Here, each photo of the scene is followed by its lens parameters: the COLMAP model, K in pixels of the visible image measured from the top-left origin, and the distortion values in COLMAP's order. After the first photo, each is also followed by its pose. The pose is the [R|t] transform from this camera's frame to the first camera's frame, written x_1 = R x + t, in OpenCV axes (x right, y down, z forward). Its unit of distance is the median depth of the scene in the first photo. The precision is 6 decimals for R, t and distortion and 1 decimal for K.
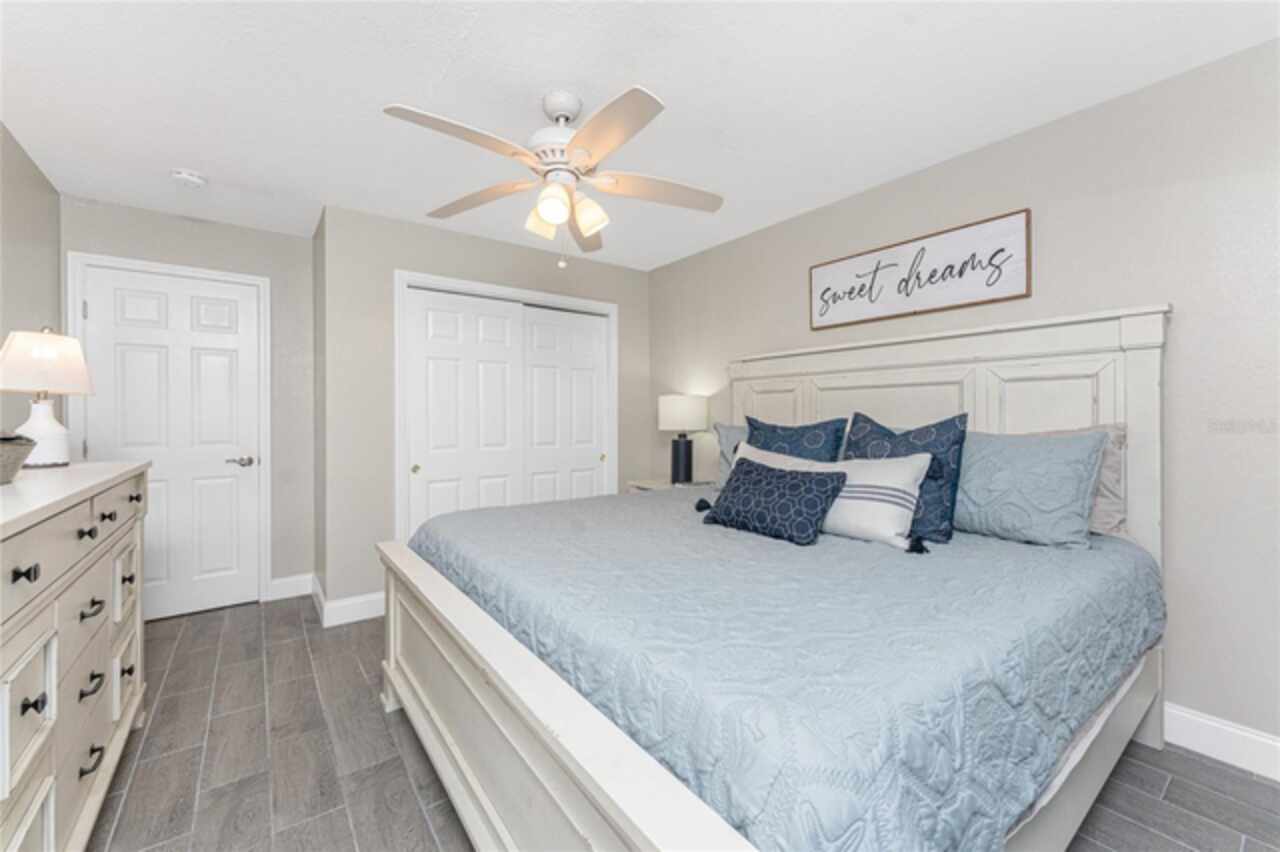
lens RADIAL K [[510.4, 0, 640.5], [0, 510.4, 418.9], [0, 0, 1]] dist [0.006888, 0.001176]
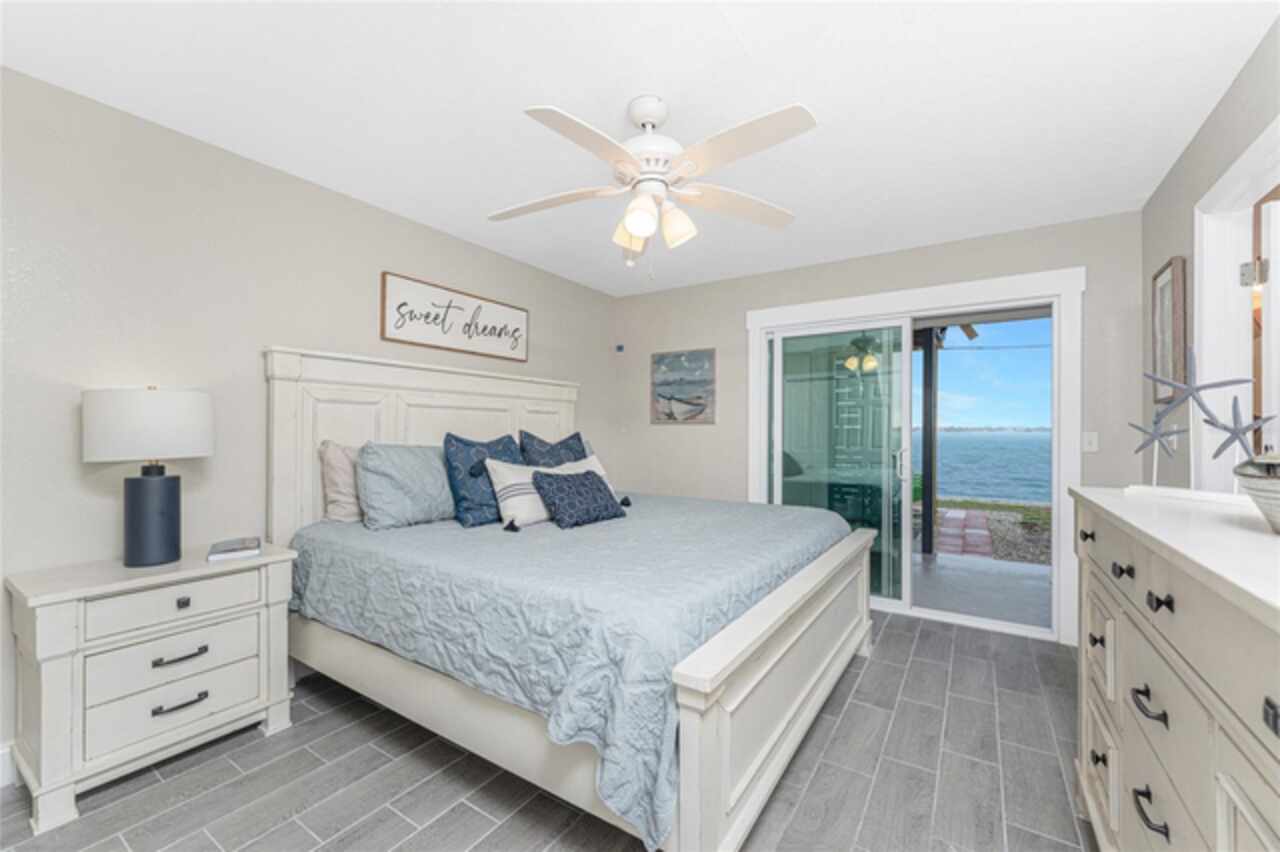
lens RADIAL K [[510.4, 0, 642.9], [0, 510.4, 431.9], [0, 0, 1]] dist [0.006888, 0.001176]
pose [[-0.324637, 0.006453, 0.945817, -0.746365], [0.003201, 0.999978, -0.005723, -0.000207], [-0.945833, 0.001170, -0.324651, 0.929430]]
